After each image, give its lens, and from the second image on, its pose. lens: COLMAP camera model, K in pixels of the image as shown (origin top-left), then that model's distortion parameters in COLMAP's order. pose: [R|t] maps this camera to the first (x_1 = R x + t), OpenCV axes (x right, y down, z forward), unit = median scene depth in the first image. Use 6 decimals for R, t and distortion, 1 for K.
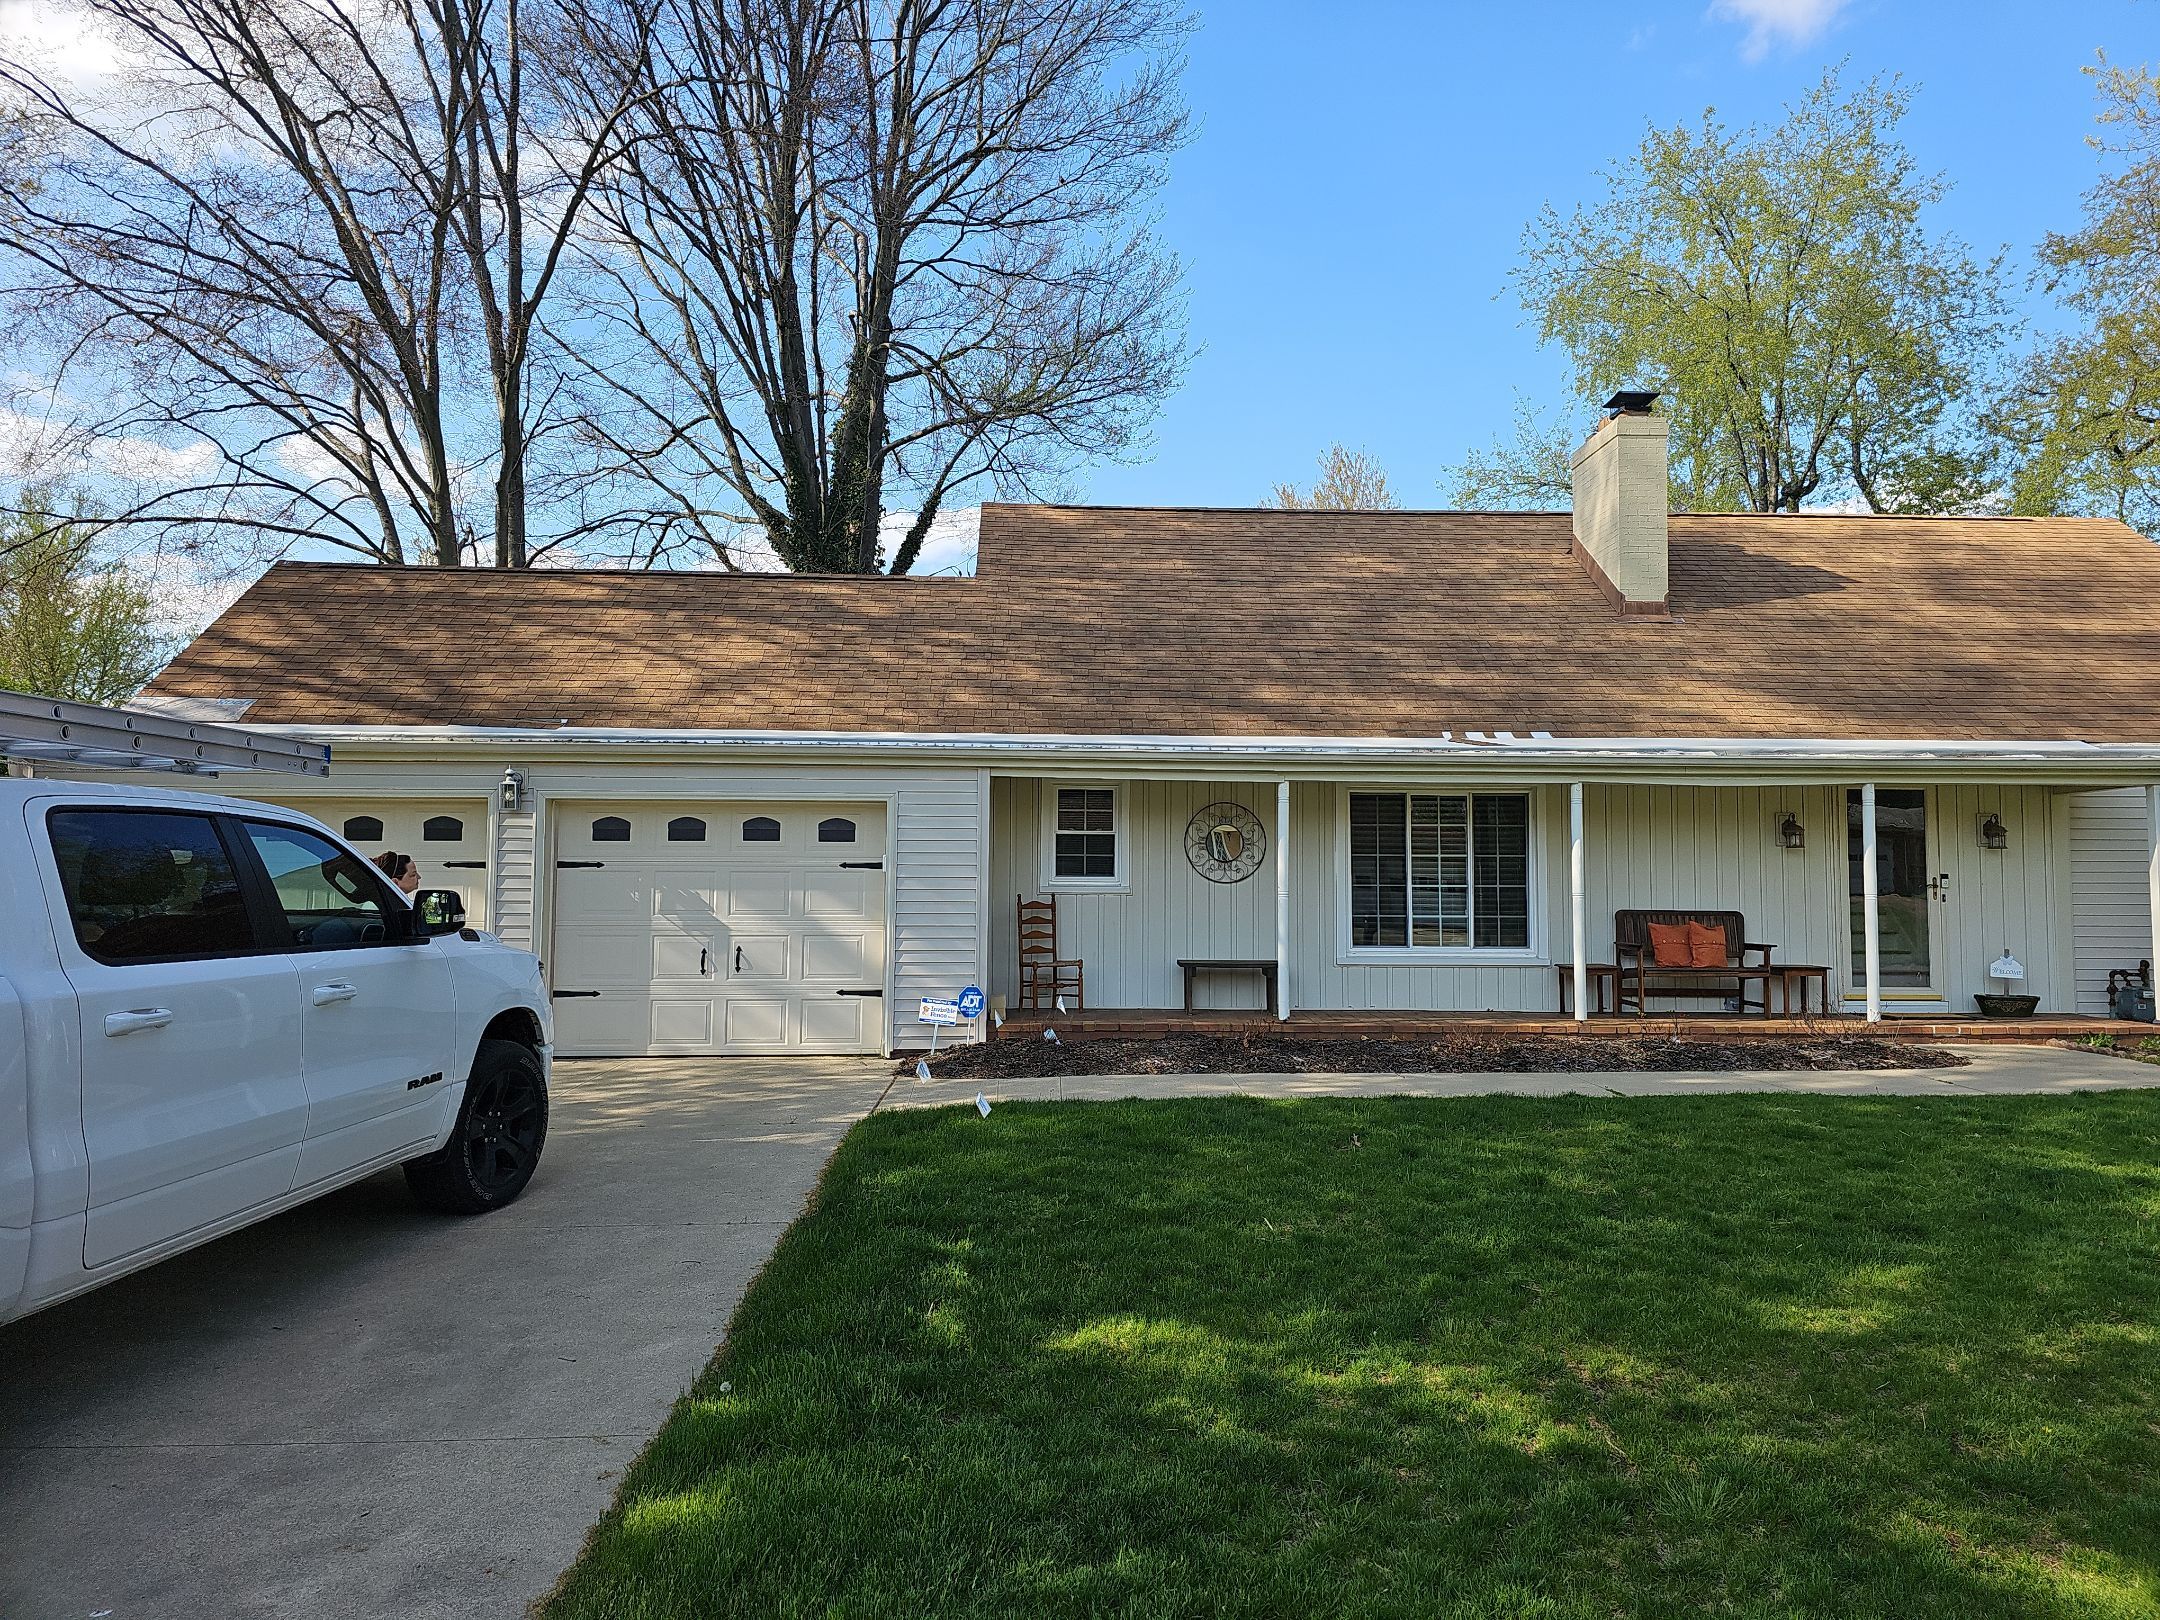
lens RADIAL K [[1427.0, 0, 1110.8], [0, 1427.0, 816.4], [0, 0, 1]] dist [0.084073, -0.085555]
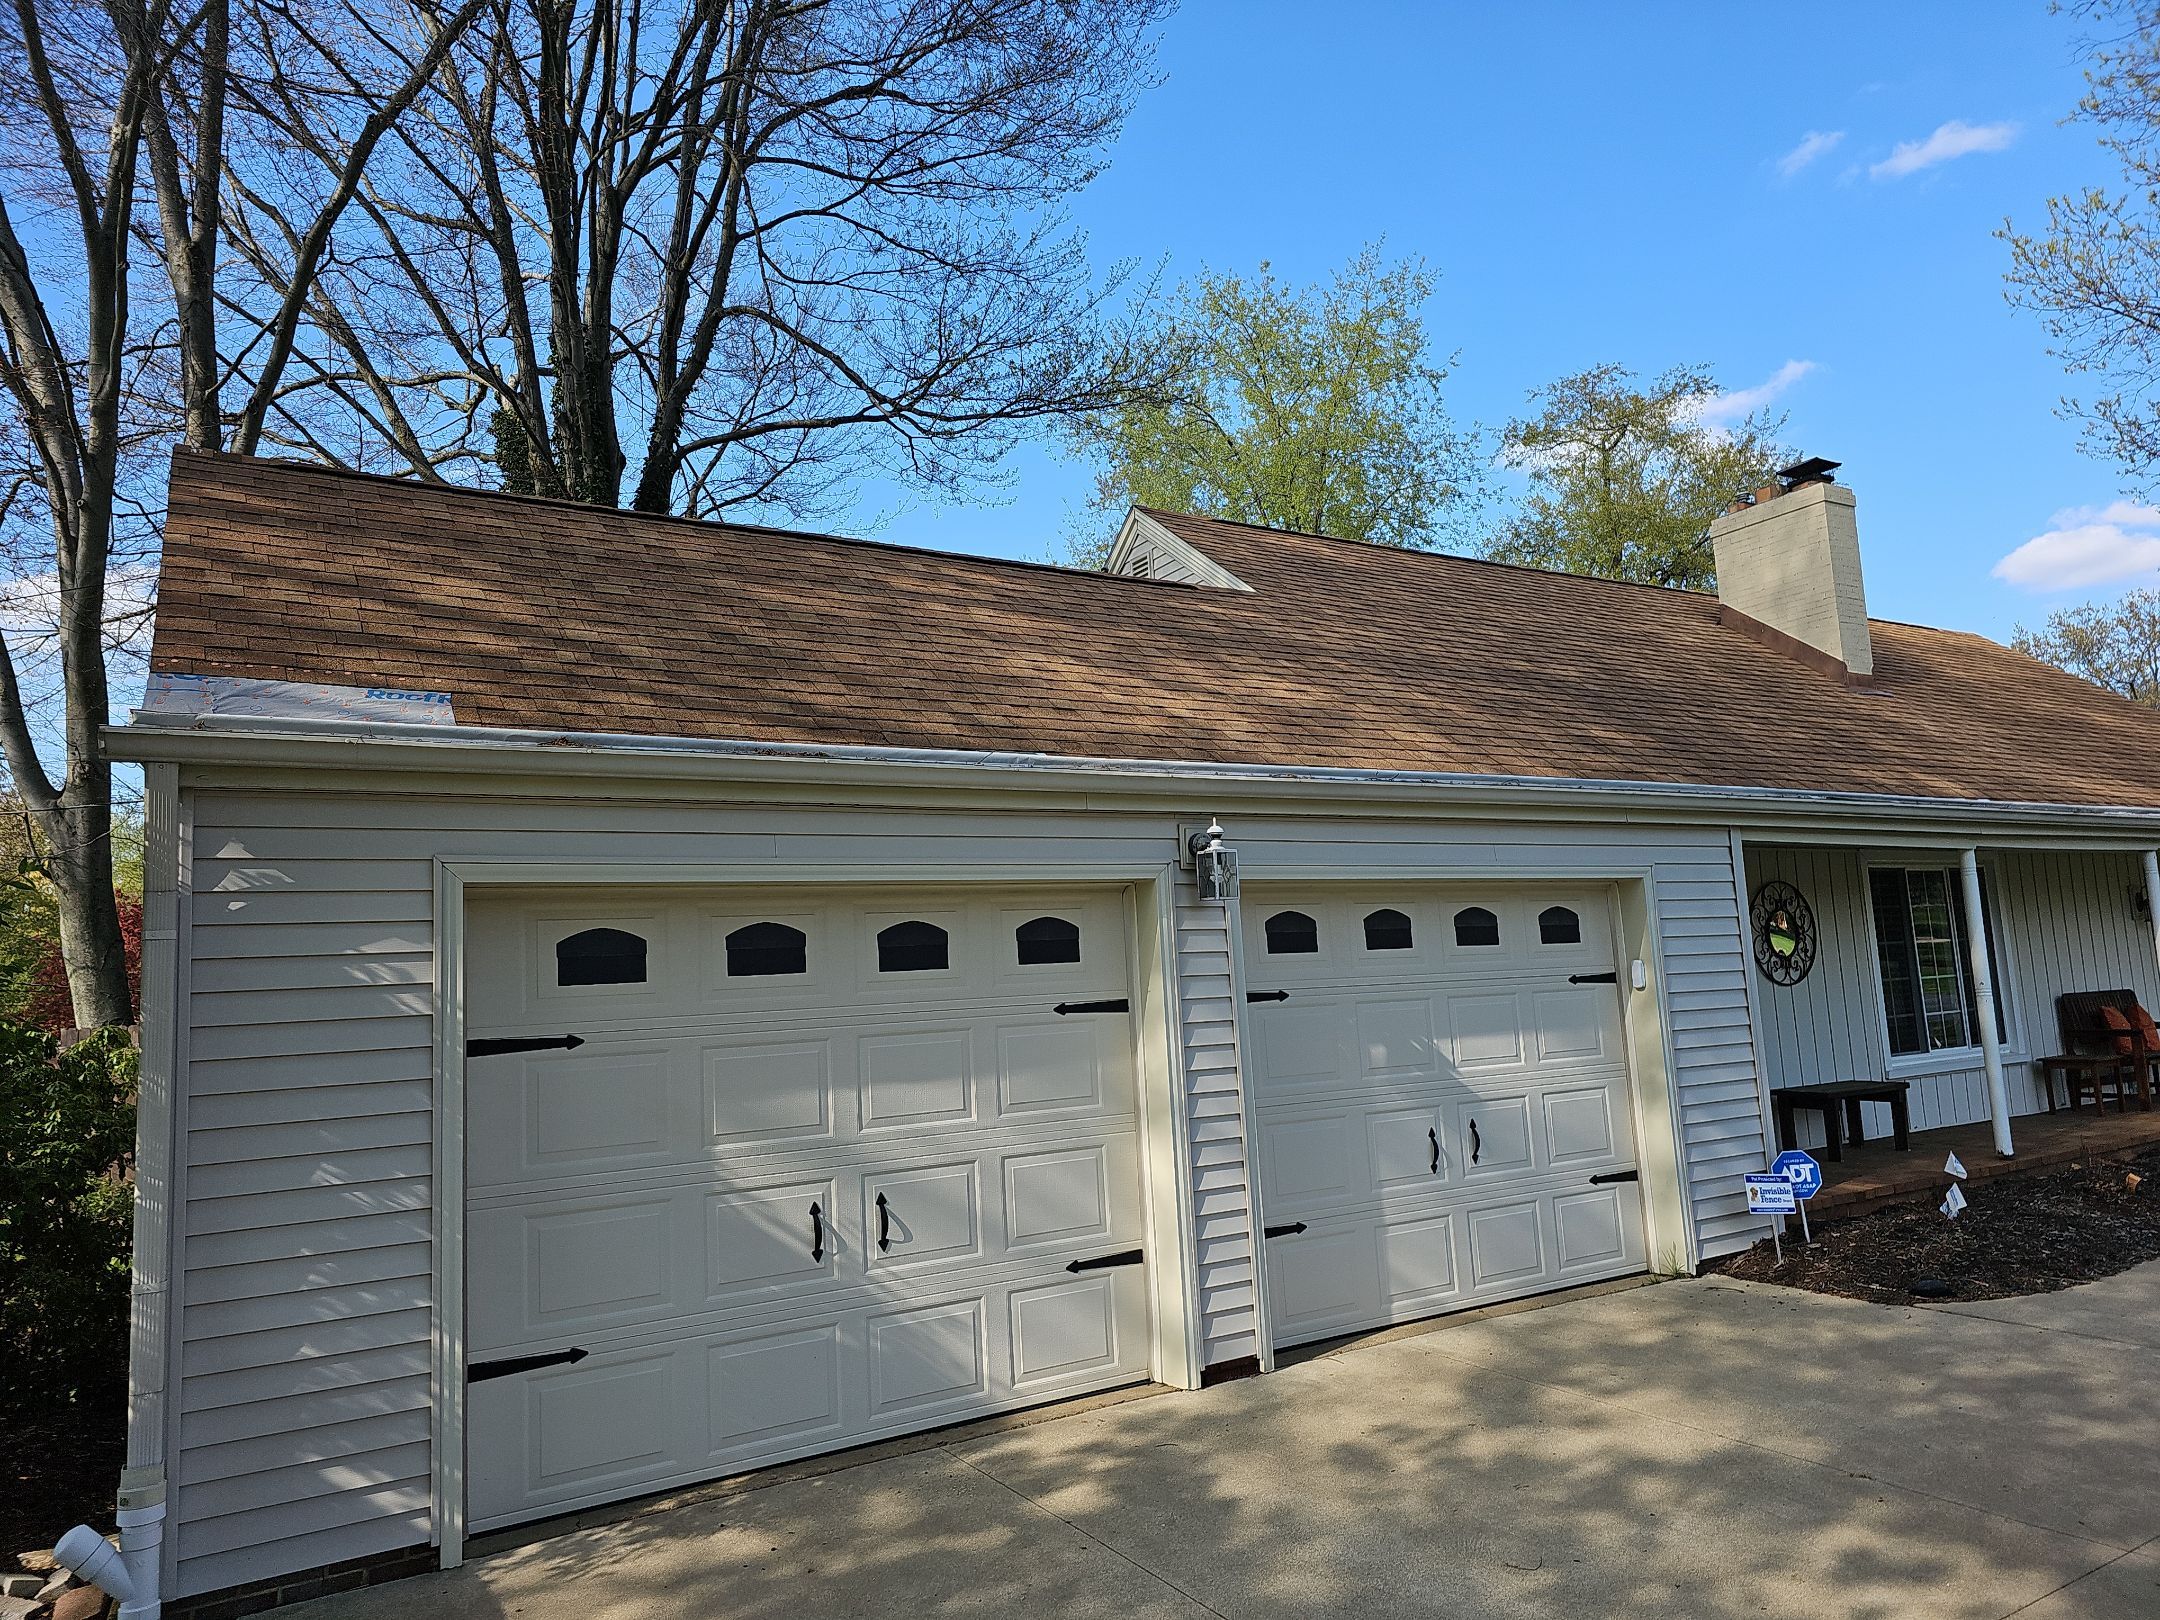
lens RADIAL K [[1427.0, 0, 1110.8], [0, 1427.0, 816.4], [0, 0, 1]] dist [0.084073, -0.085555]
pose [[0.874502, 0.010207, 0.484914, -0.510131], [0.030543, 0.996635, -0.076061, 0.002636], [-0.484059, 0.081326, 0.871248, 0.391617]]
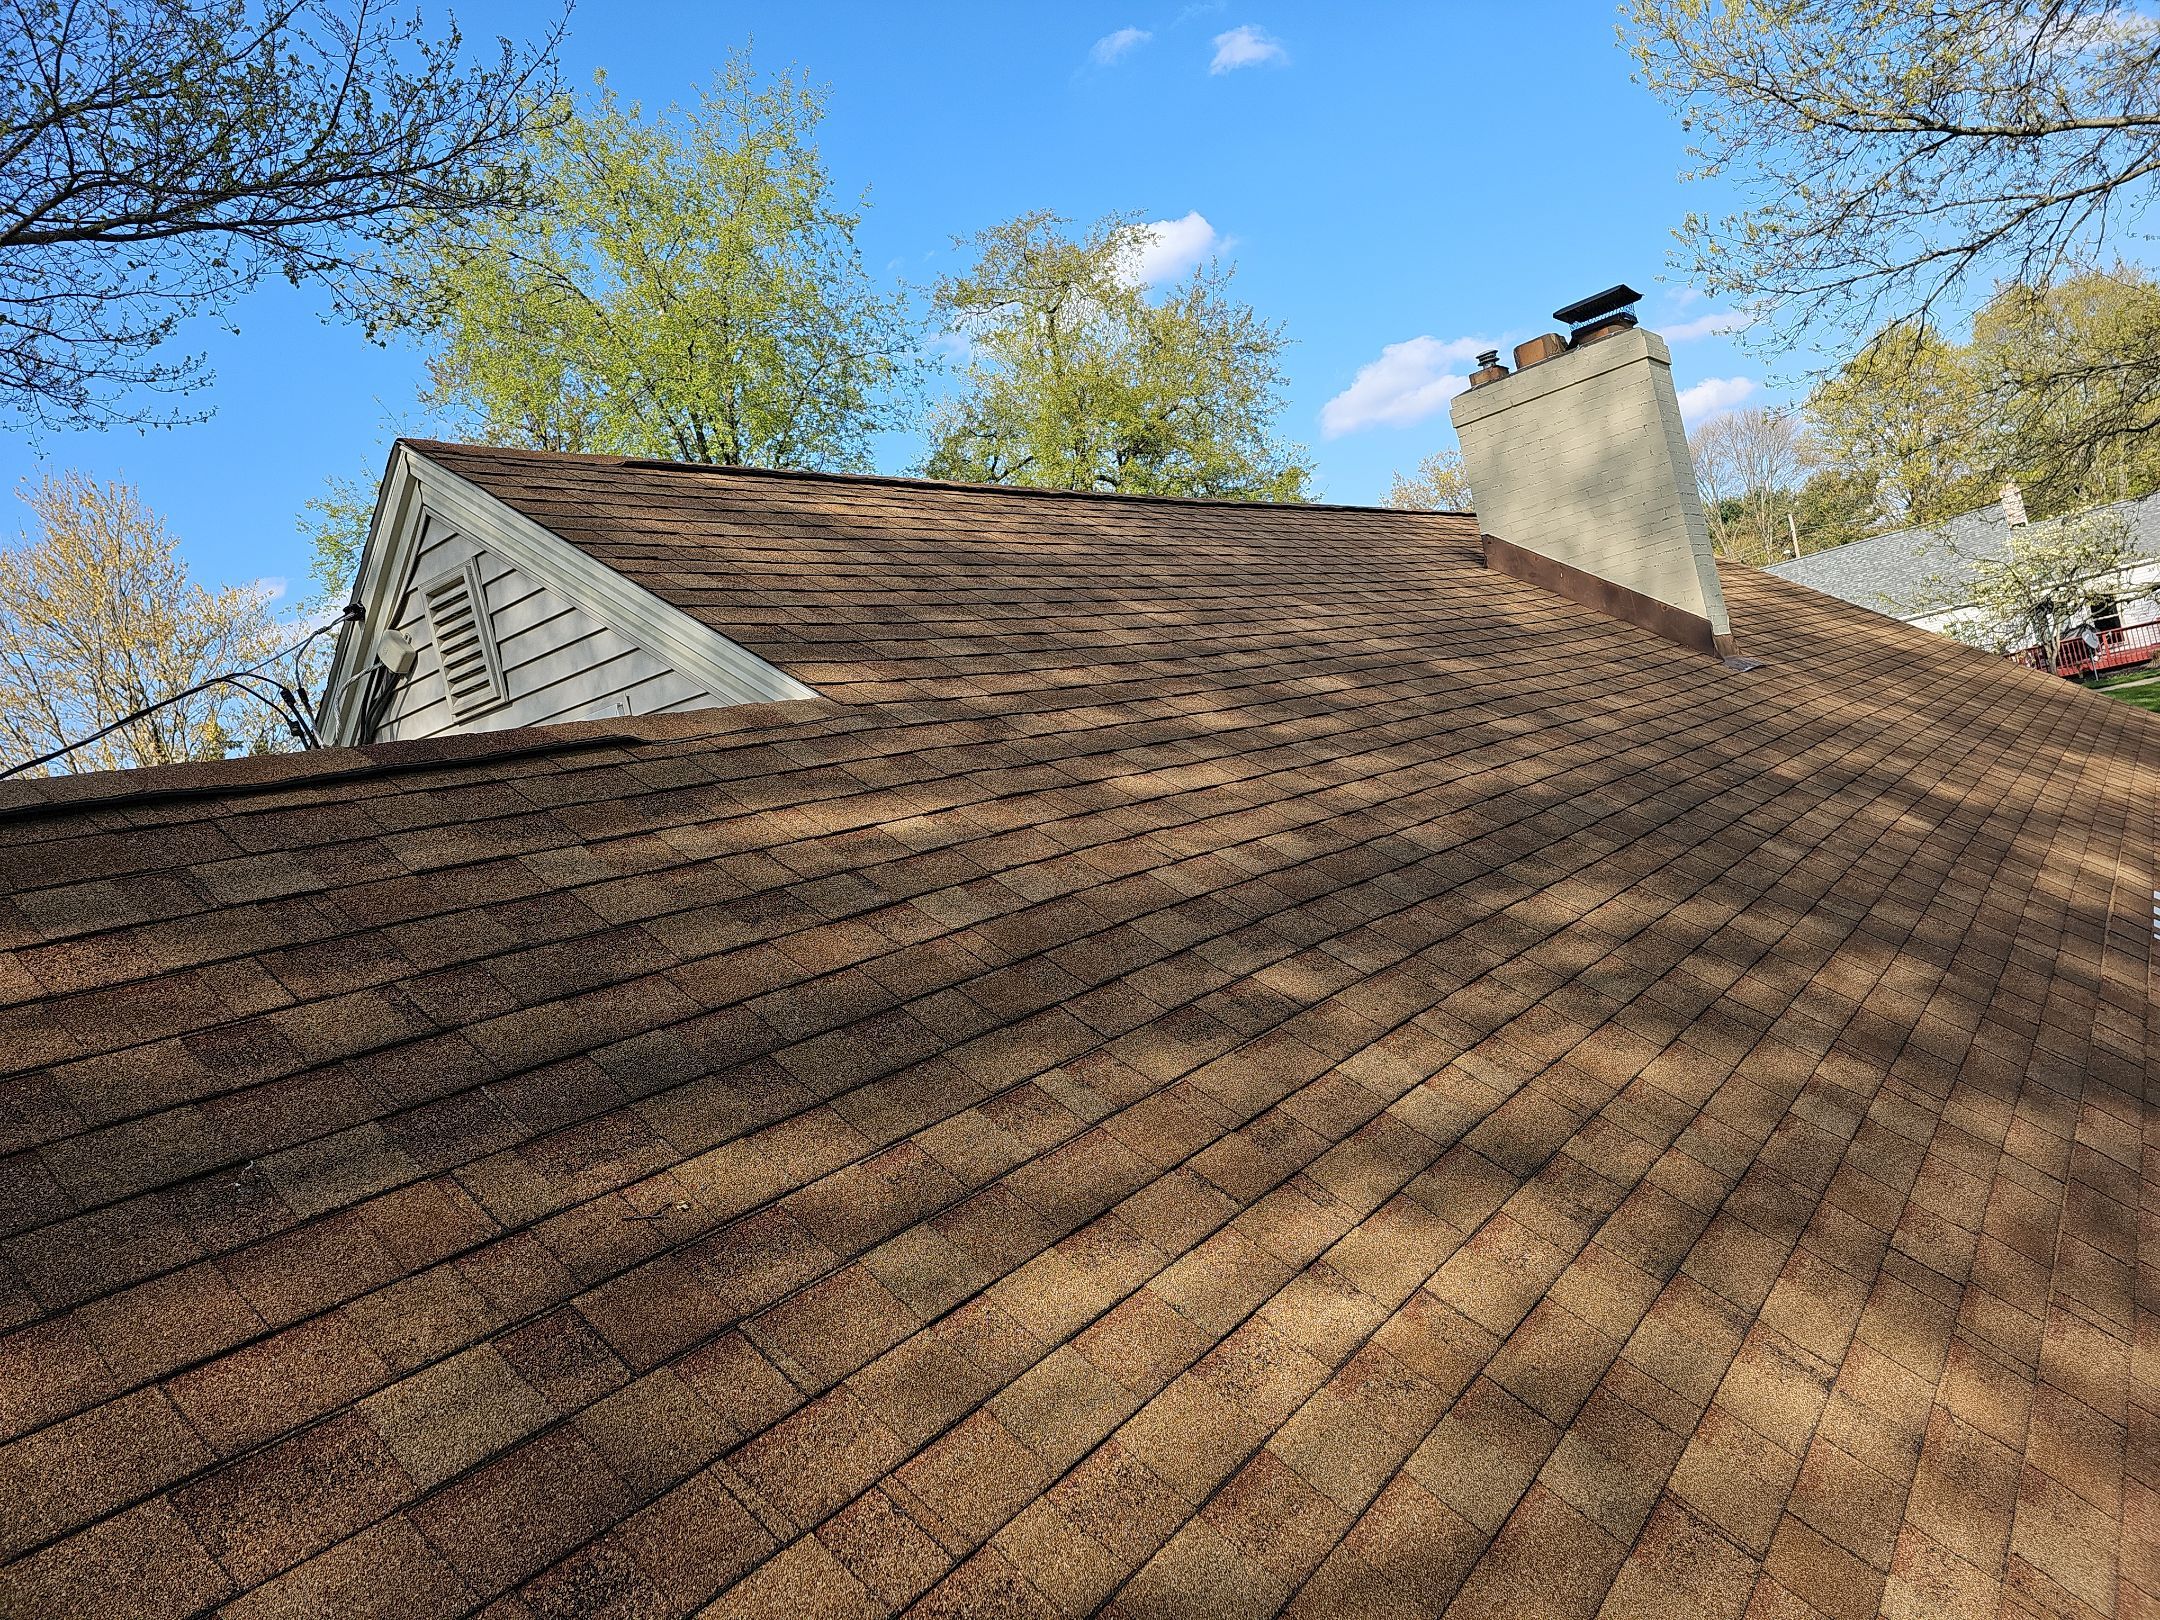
lens RADIAL K [[1427.0, 0, 1110.8], [0, 1427.0, 816.4], [0, 0, 1]] dist [0.084073, -0.085555]
pose [[0.622477, -0.153201, 0.767498, -0.274980], [0.185425, 0.981602, 0.045550, -0.134867], [-0.760356, 0.113959, 0.639432, 0.756225]]
